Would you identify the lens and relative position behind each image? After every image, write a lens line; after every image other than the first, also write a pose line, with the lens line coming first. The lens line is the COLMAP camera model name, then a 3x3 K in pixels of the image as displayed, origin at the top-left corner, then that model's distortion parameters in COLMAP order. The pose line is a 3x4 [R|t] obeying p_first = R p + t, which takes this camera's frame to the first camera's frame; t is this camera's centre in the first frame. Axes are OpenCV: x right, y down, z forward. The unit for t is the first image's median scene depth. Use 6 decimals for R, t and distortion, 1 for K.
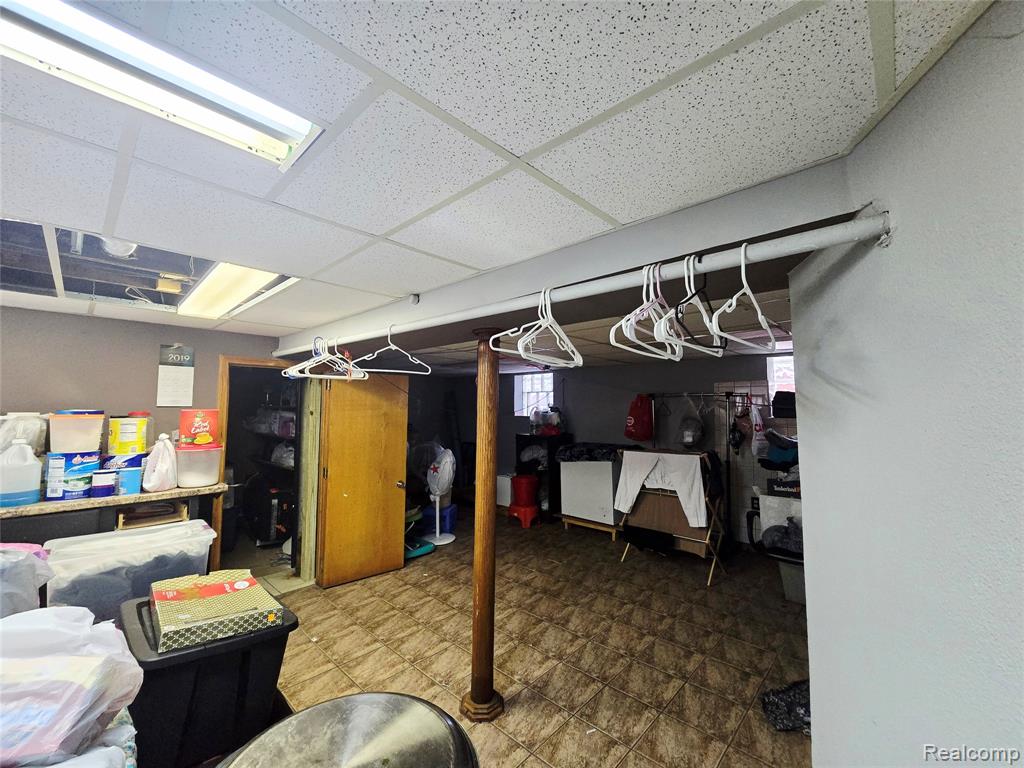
lens RADIAL K [[418.8, 0, 512.2], [0, 418.8, 384.2], [0, 0, 1]] dist [-0.001457, -0.000389]
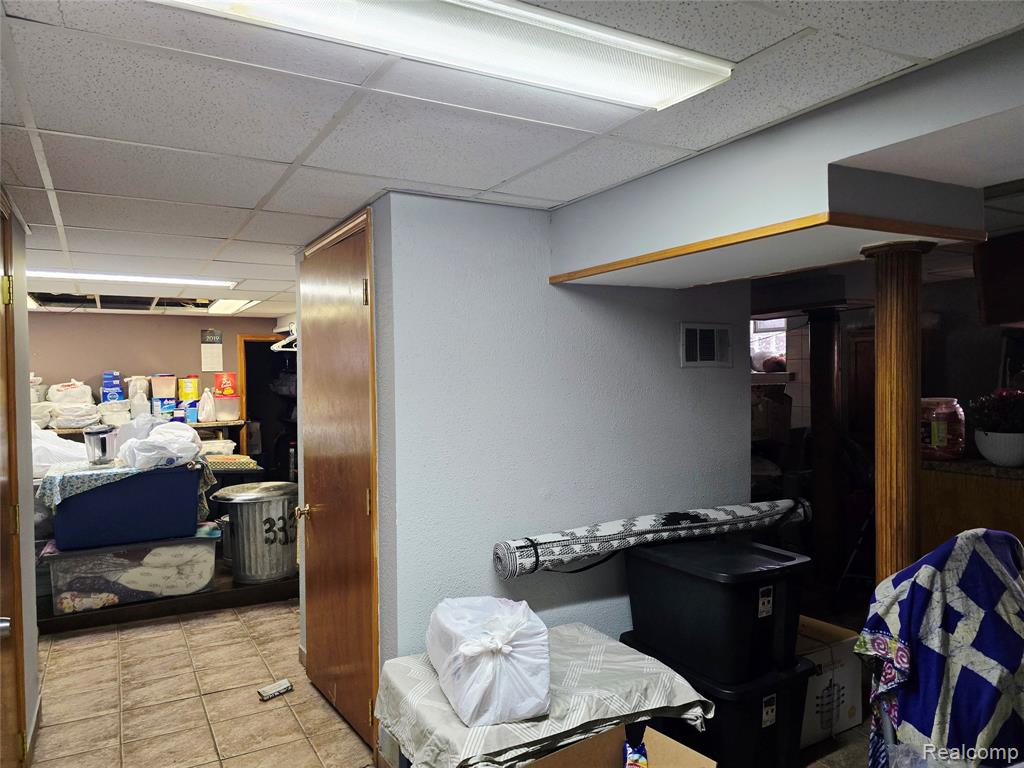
lens RADIAL K [[692.6, 0, 511.5], [0, 692.6, 385.6], [0, 0, 1]] dist [0.042249, -0.038451]
pose [[0.958213, -0.011029, -0.285843, 0.921226], [0.033923, 0.996586, 0.075264, -0.046819], [0.284037, -0.081816, 0.955316, -1.070994]]
